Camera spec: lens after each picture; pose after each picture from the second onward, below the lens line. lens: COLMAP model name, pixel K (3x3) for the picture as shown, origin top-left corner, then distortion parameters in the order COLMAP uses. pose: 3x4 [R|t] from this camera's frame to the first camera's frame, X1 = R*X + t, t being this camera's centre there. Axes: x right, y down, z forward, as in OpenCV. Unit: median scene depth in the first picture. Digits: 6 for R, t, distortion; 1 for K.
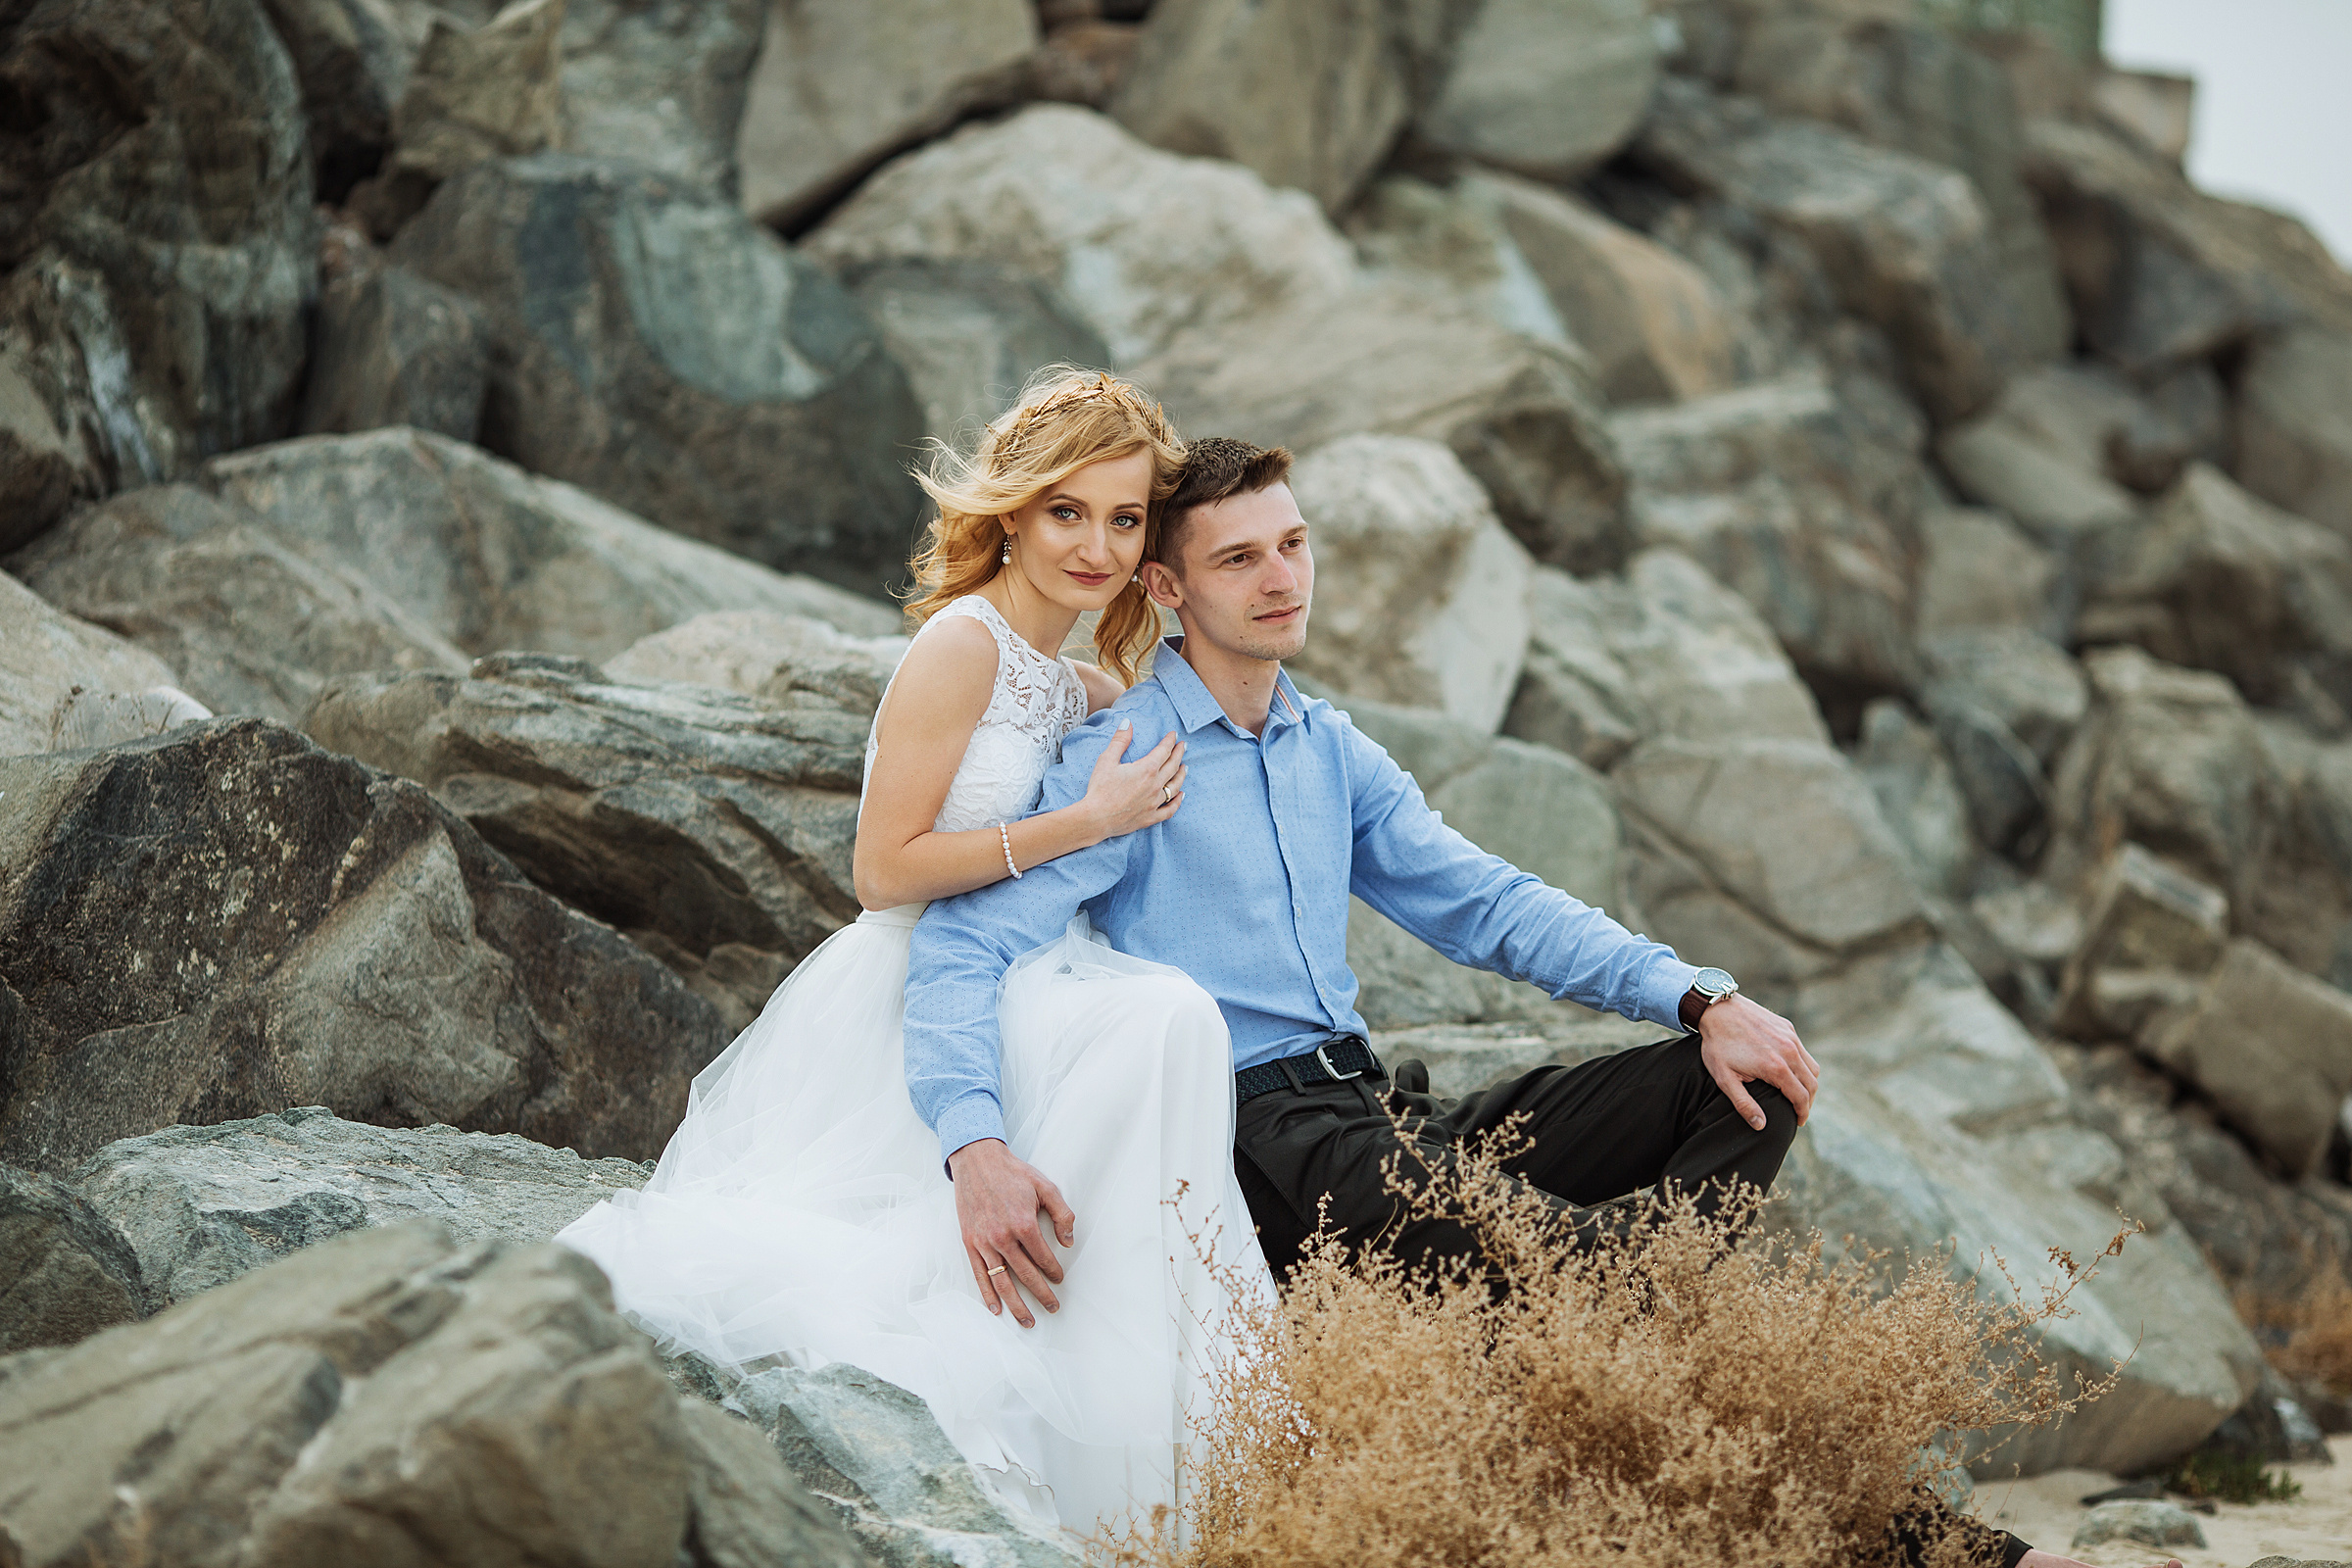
lens RADIAL K [[8242.7, 0, 1165.9], [0, 8242.7, 781.6], [0, 0, 1]] dist [0.281416, 0.000000]
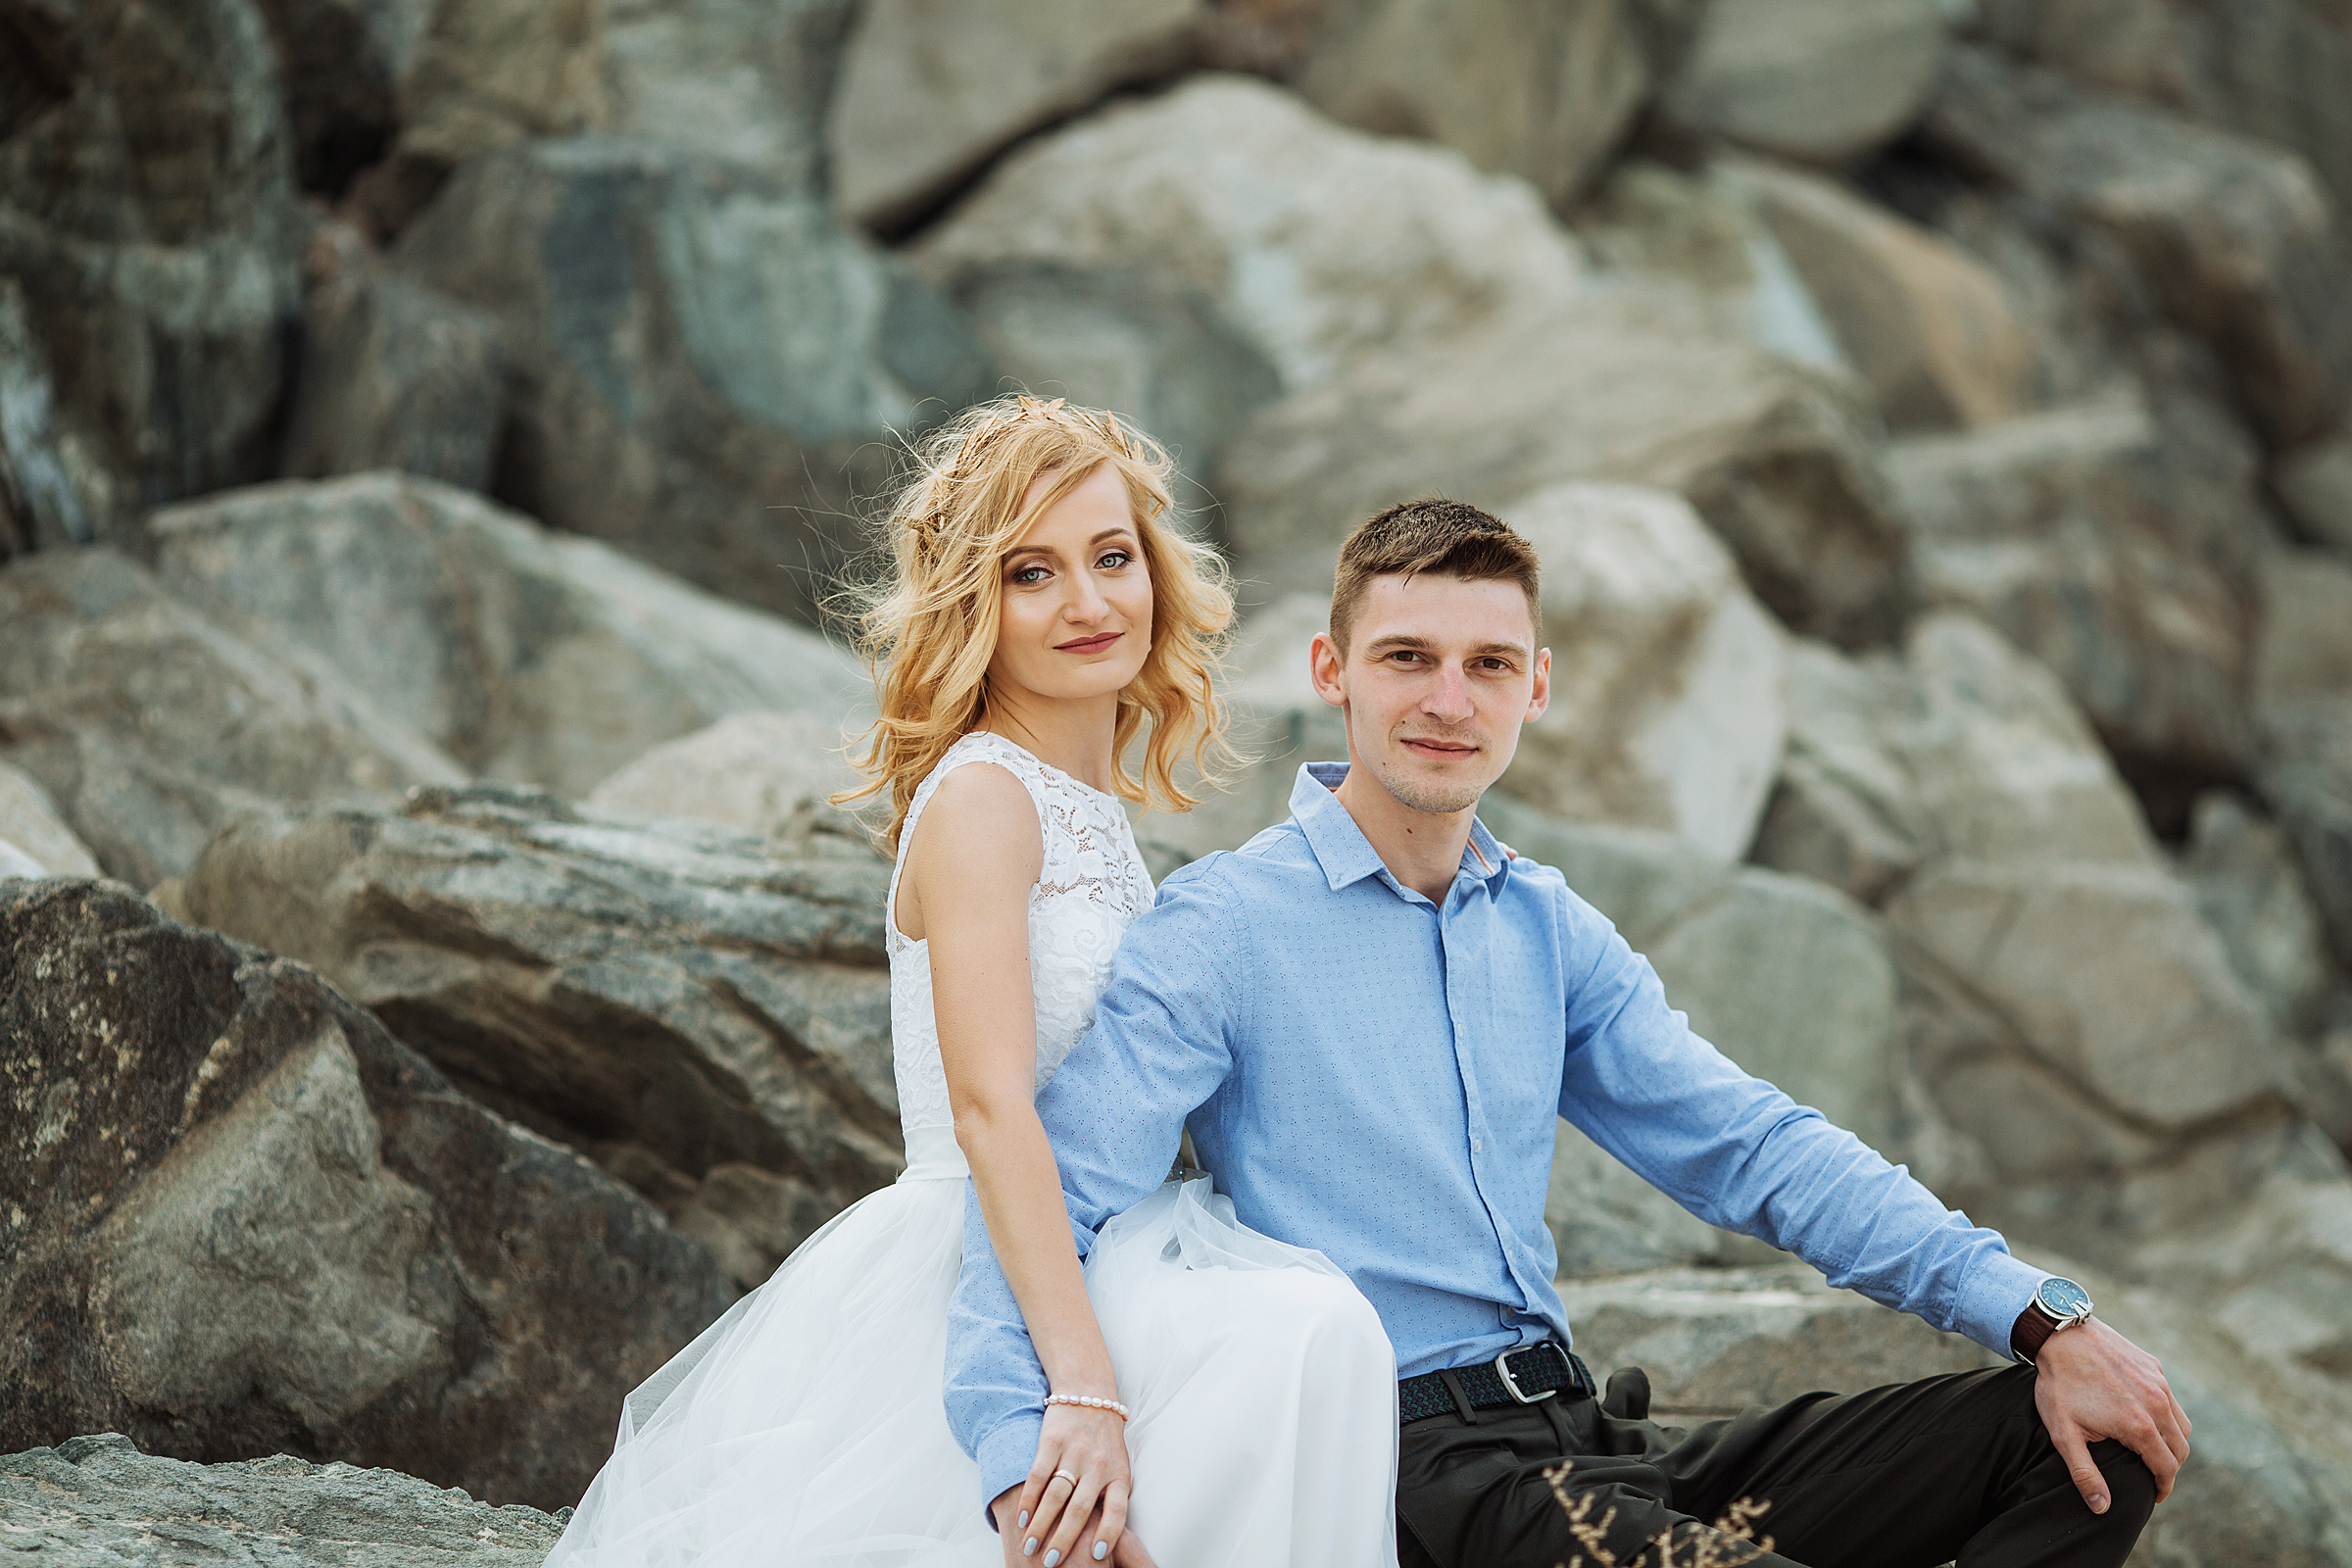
lens RADIAL K [[8242.7, 0, 1187.1], [0, 8242.7, 782.8], [0, 0, 1]] dist [0.281416, 0.000000]
pose [[0.999512, 0.002546, -0.031125, 0.010966], [-0.002491, 0.999995, 0.001820, -0.014367], [0.031129, -0.001742, 0.999514, 0.195089]]
